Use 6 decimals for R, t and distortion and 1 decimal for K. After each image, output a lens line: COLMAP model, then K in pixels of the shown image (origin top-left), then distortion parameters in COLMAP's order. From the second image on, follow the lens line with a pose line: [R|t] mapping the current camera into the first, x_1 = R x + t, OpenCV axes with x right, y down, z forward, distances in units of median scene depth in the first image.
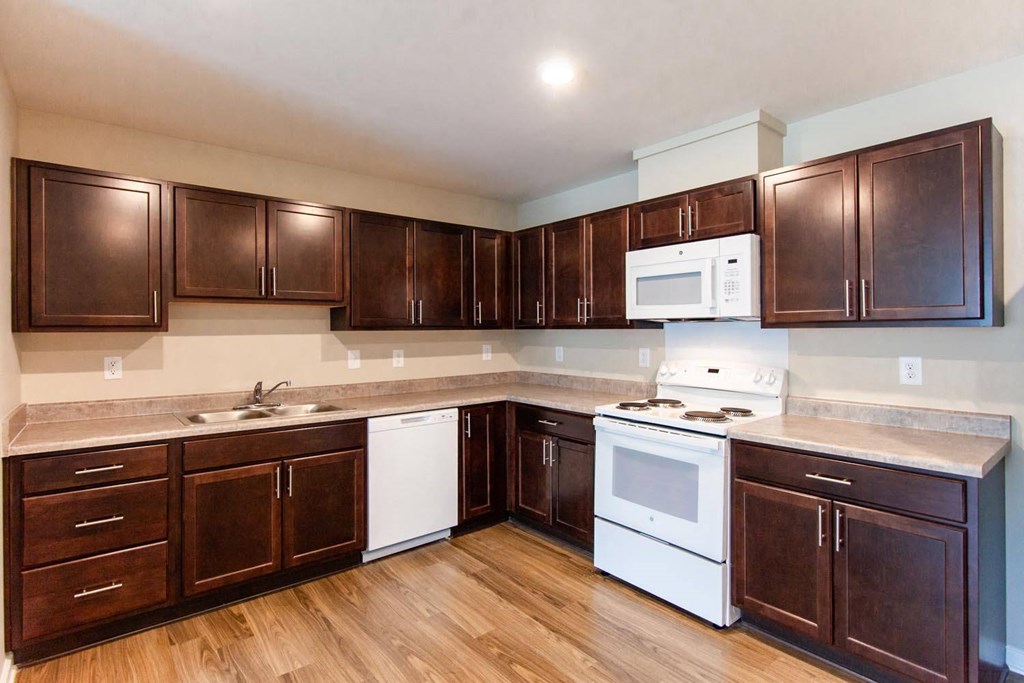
lens RADIAL K [[505.3, 0, 509.1], [0, 505.3, 329.7], [0, 0, 1]] dist [0.000822, 0.000227]
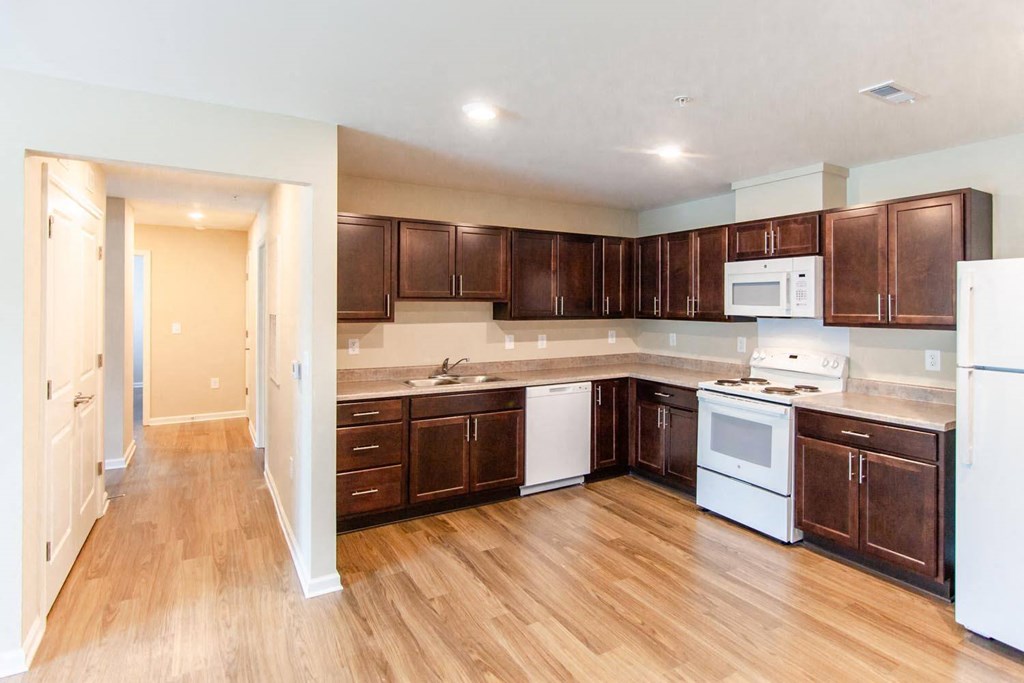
lens RADIAL K [[542.3, 0, 567.1], [0, 542.3, 301.0], [0, 0, 1]] dist [-0.005530, 0.003915]
pose [[0.994437, 0.008730, -0.104966, -0.023347], [-0.009323, 0.999943, -0.005154, -0.050158], [0.104915, 0.006104, 0.994462, -0.449593]]
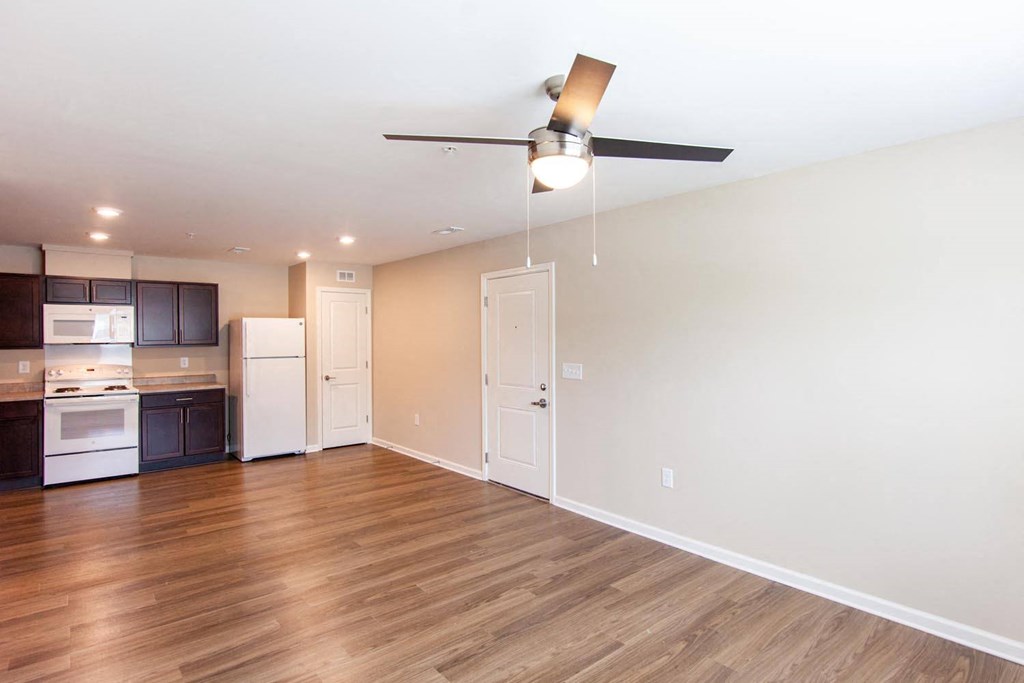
lens RADIAL K [[542.3, 0, 530.9], [0, 542.3, 335.8], [0, 0, 1]] dist [-0.005530, 0.003915]
pose [[-0.033048, 0.004600, 0.999443, -1.819263], [0.004425, 0.999980, -0.004456, -0.033567], [-0.999444, 0.004276, -0.033067, -0.645277]]
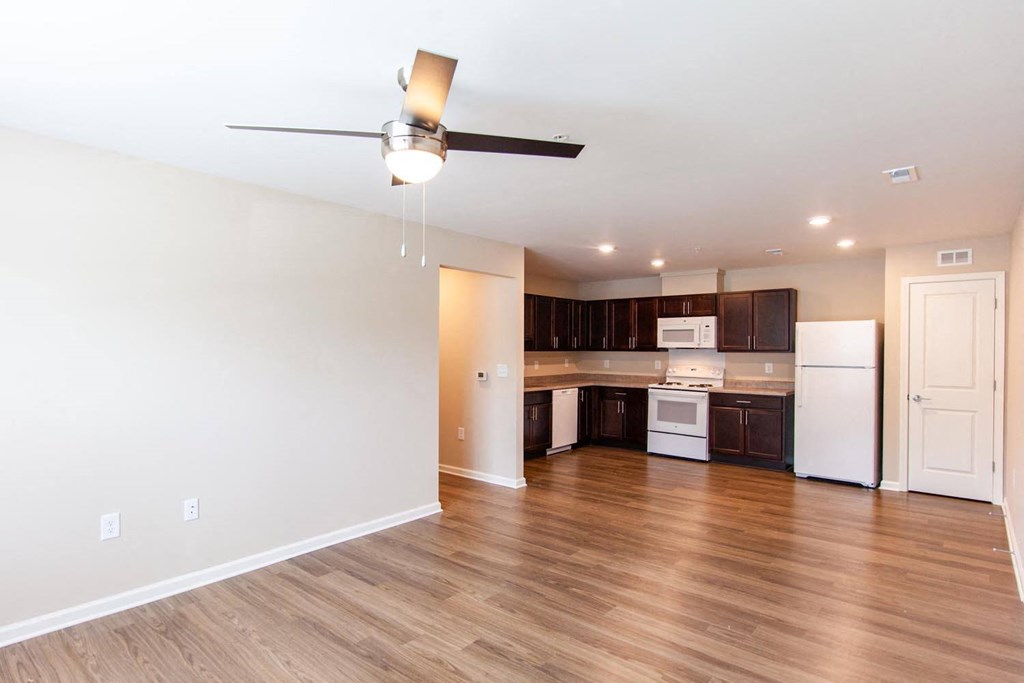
lens RADIAL K [[542.3, 0, 452.8], [0, 542.3, 352.2], [0, 0, 1]] dist [-0.005530, 0.003915]
pose [[0.990945, 0.007339, 0.134070, -1.120506], [-0.008745, 0.999913, 0.009900, -0.017201], [-0.133985, -0.010983, 0.990922, -1.448109]]
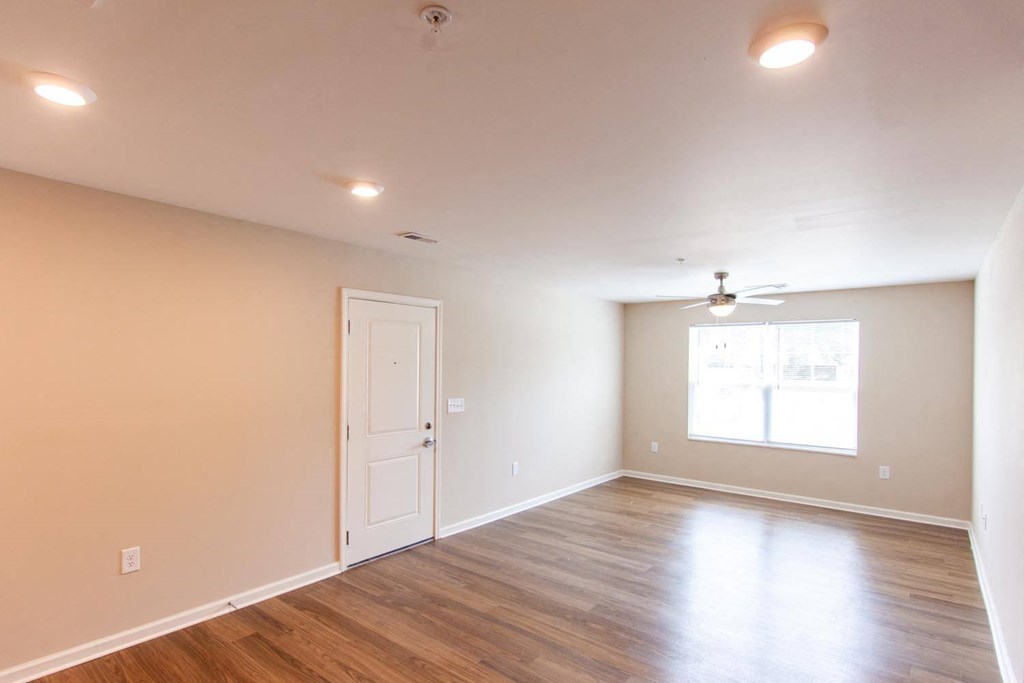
lens RADIAL K [[542.3, 0, 469.8], [0, 542.3, 357.9], [0, 0, 1]] dist [-0.005530, 0.003915]
pose [[-0.983830, -0.008405, -0.178906, 0.101011], [-0.008031, 0.999964, -0.002811, -0.084807], [0.178923, -0.001329, -0.983862, 0.953033]]
